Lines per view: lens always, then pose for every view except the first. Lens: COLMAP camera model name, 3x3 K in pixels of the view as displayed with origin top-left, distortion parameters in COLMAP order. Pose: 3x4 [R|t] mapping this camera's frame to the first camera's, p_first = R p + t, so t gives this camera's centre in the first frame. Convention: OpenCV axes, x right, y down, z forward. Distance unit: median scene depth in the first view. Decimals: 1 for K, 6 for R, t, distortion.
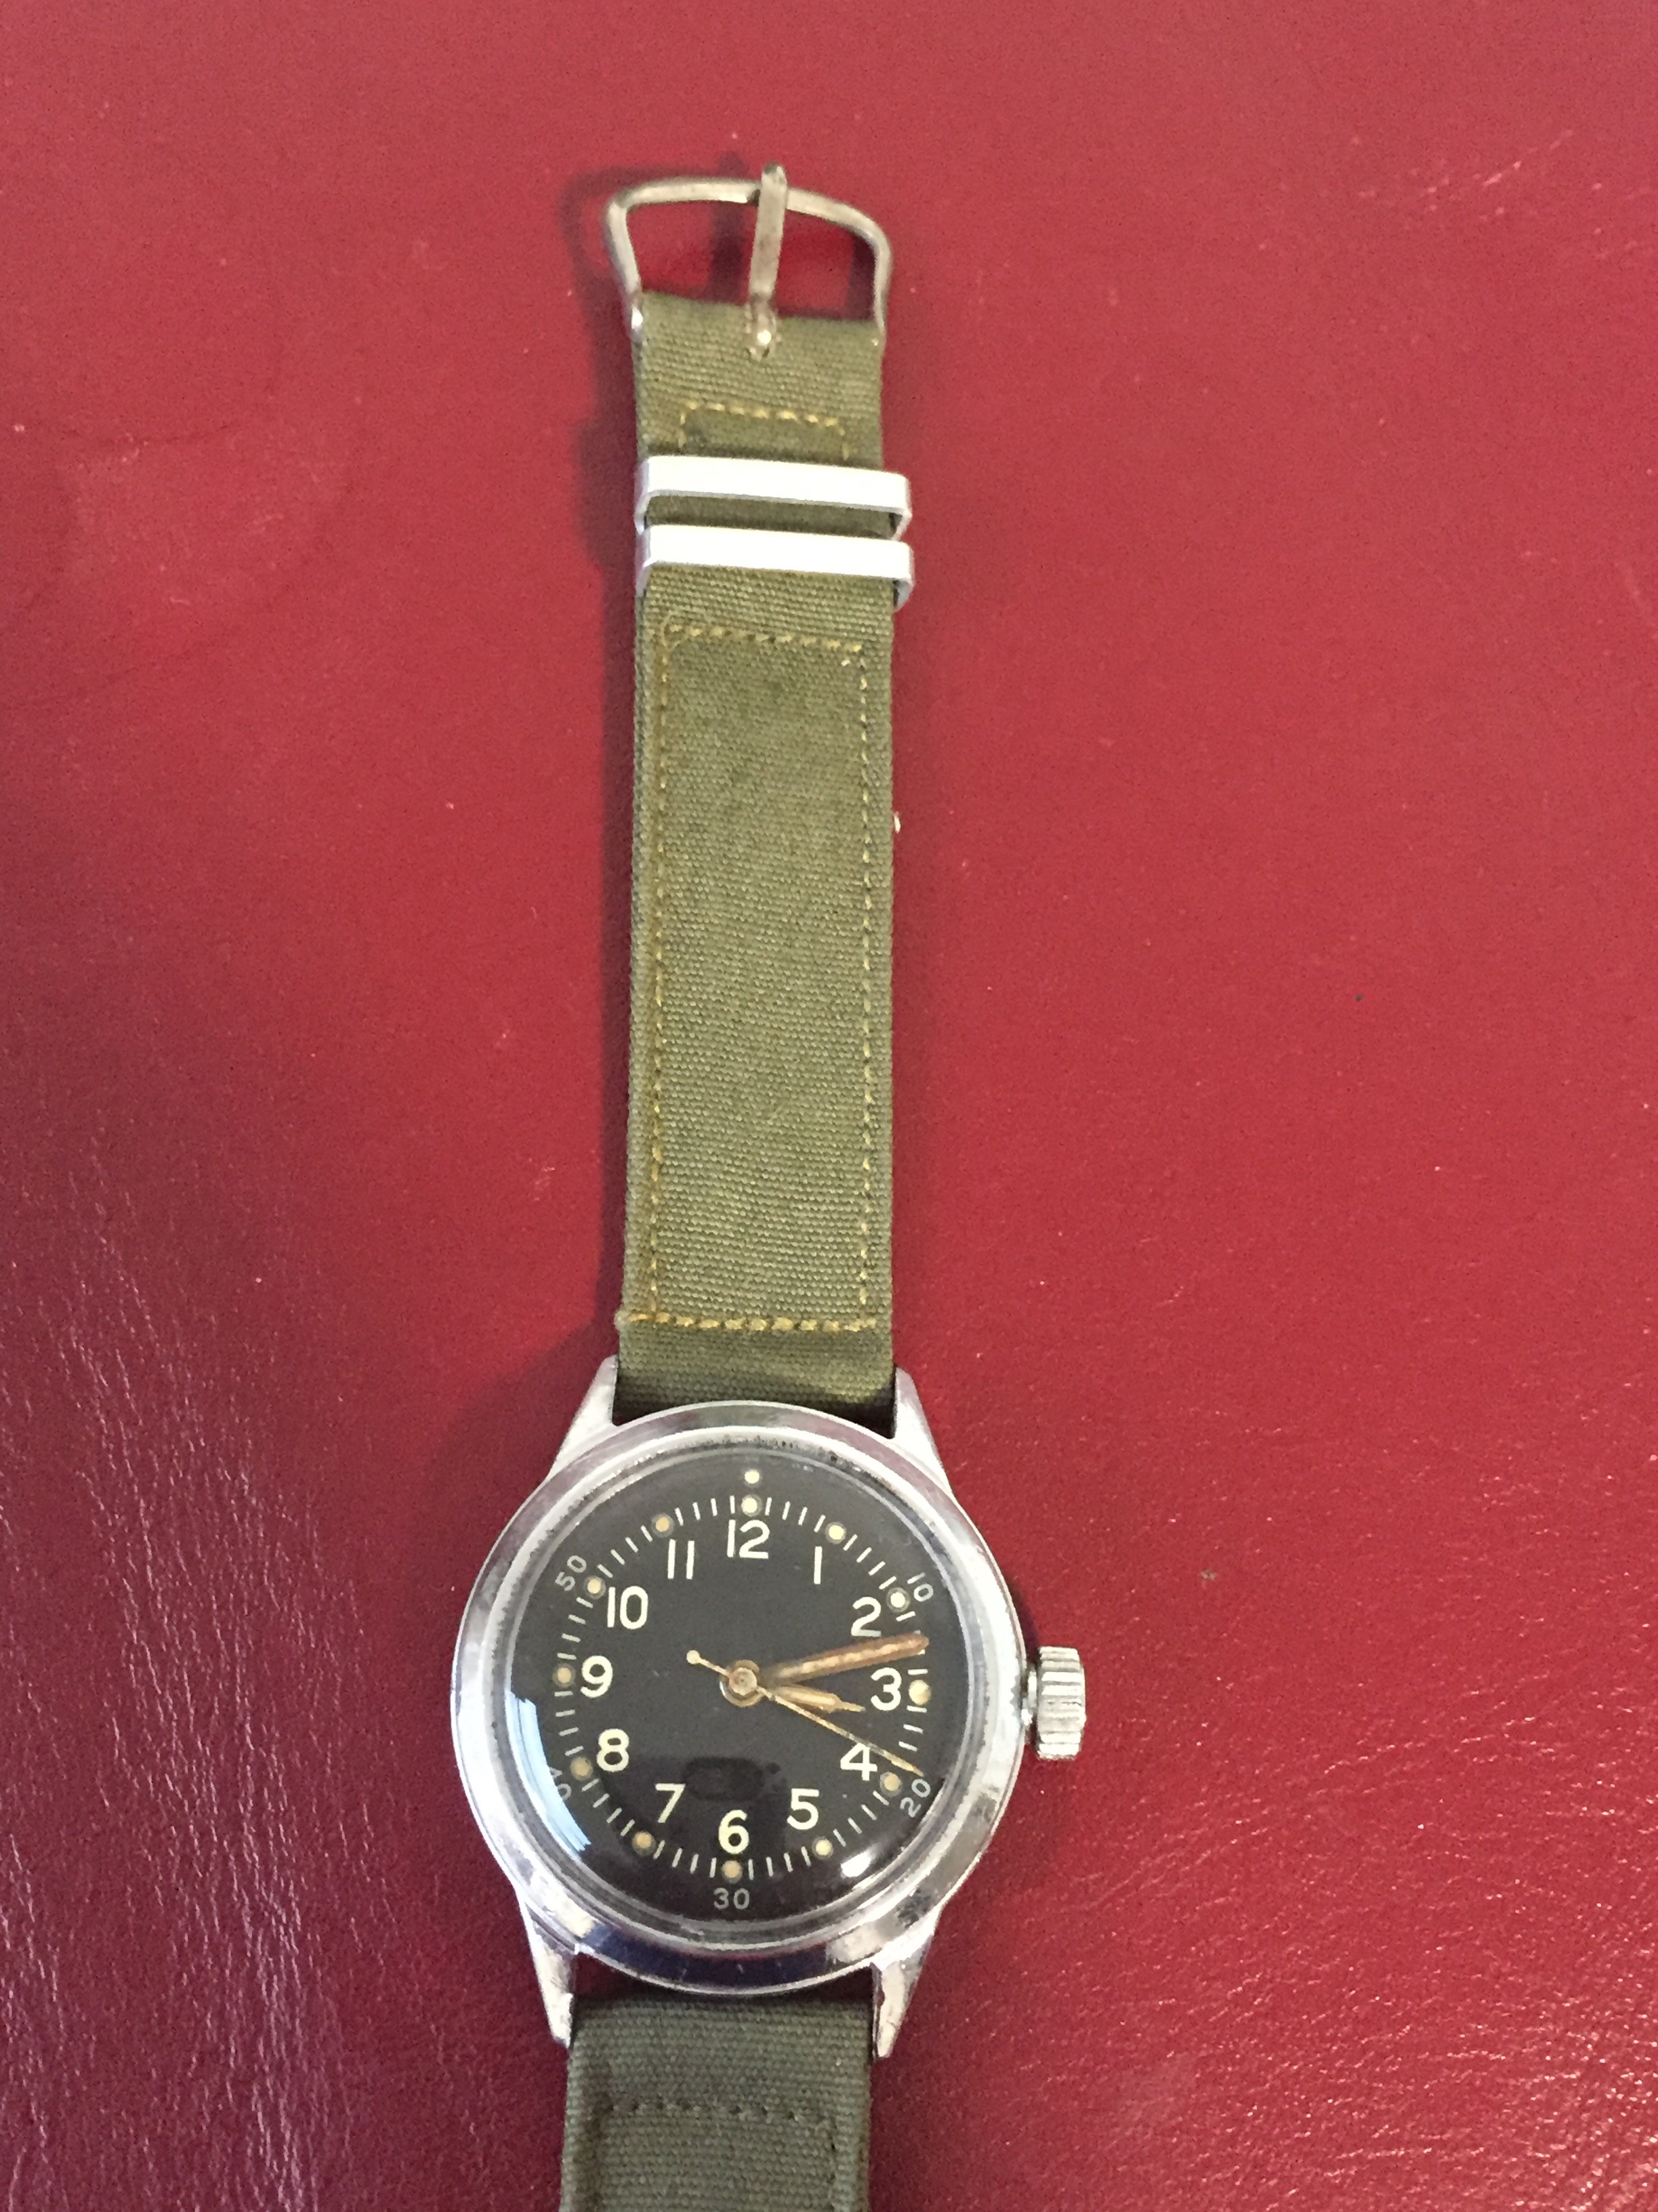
lens RADIAL K [[2421.7, 0, 837.2], [0, 2421.7, 1165.7], [0, 0, 1]] dist [0.059175, 0.000000]
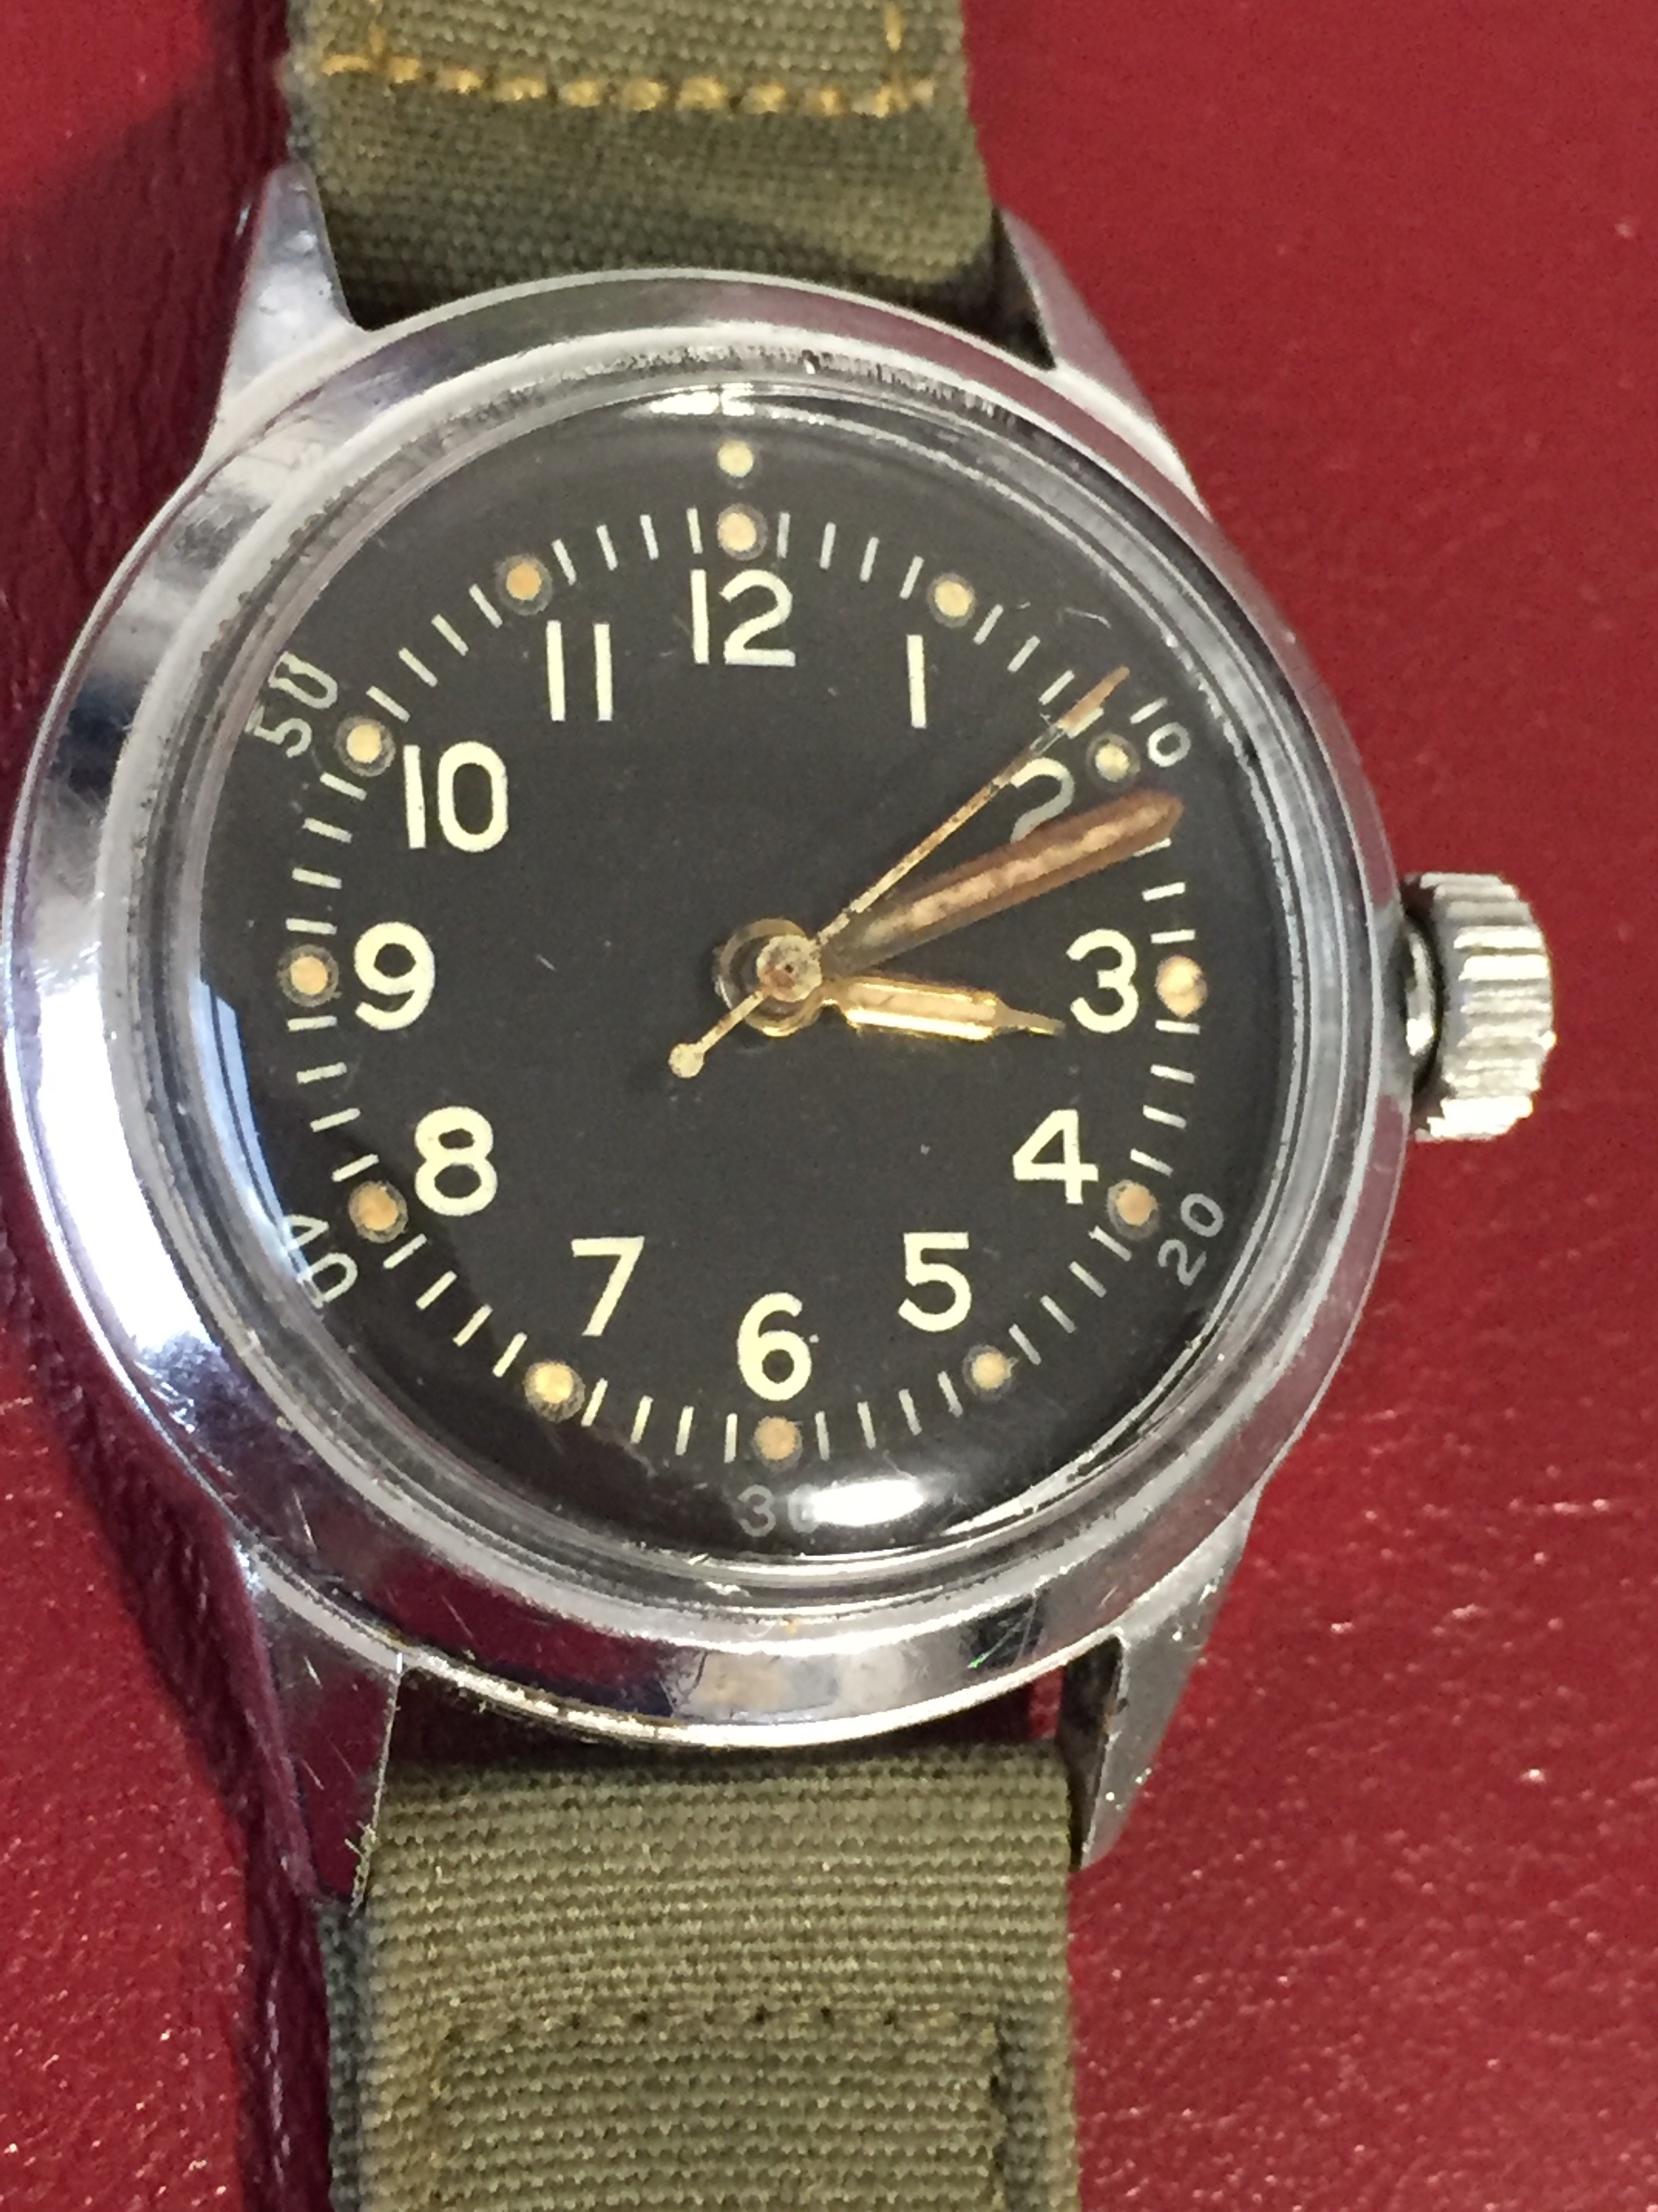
lens RADIAL K [[4332.0, 0, 790.5], [0, 4332.0, 1057.8], [0, 0, 1]] dist [0.058349, 0.000000]
pose [[0.956891, -0.043236, 0.287210, -0.232918], [-0.005857, 0.985784, 0.167913, 0.108824], [-0.290387, -0.162357, 0.943035, 0.342832]]
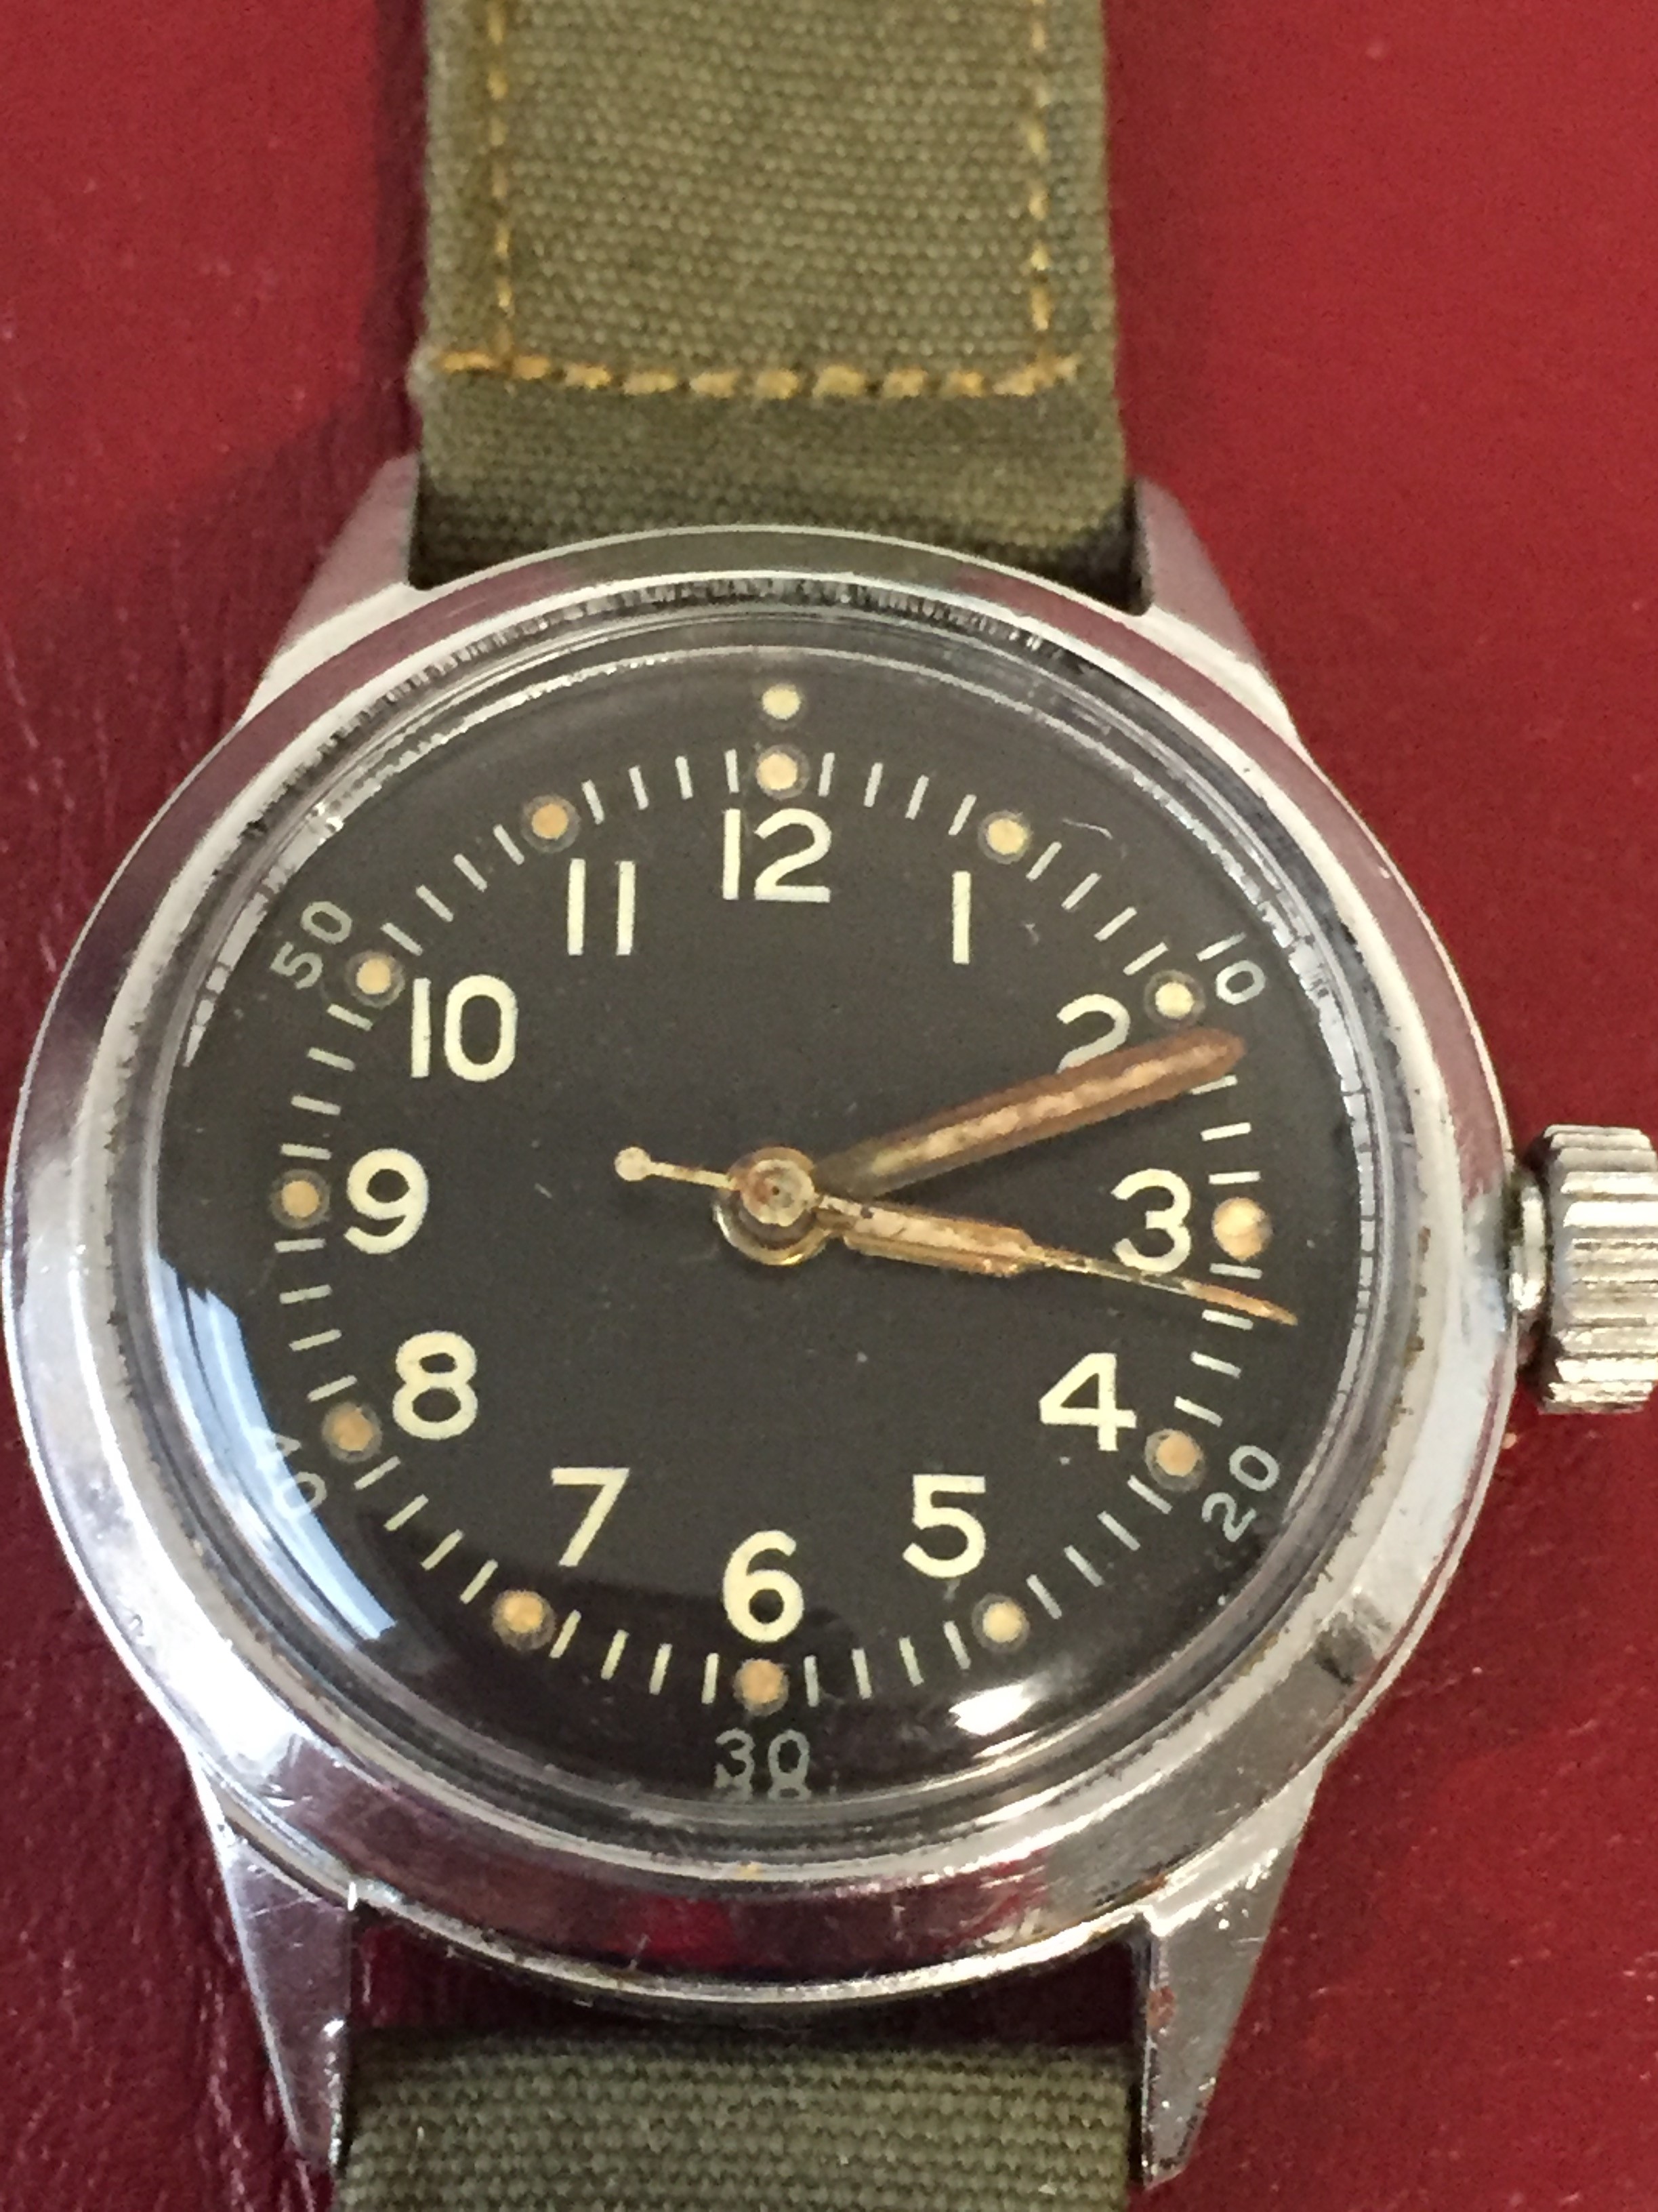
lens RADIAL K [[4332.0, 0, 819.9], [0, 4332.0, 1124.1], [0, 0, 1]] dist [0.058349, 0.000000]
pose [[0.999685, -0.021490, 0.012972, -0.040039], [0.021272, 0.999634, 0.016689, 0.187568], [-0.013325, -0.016408, 0.999777, 0.324833]]
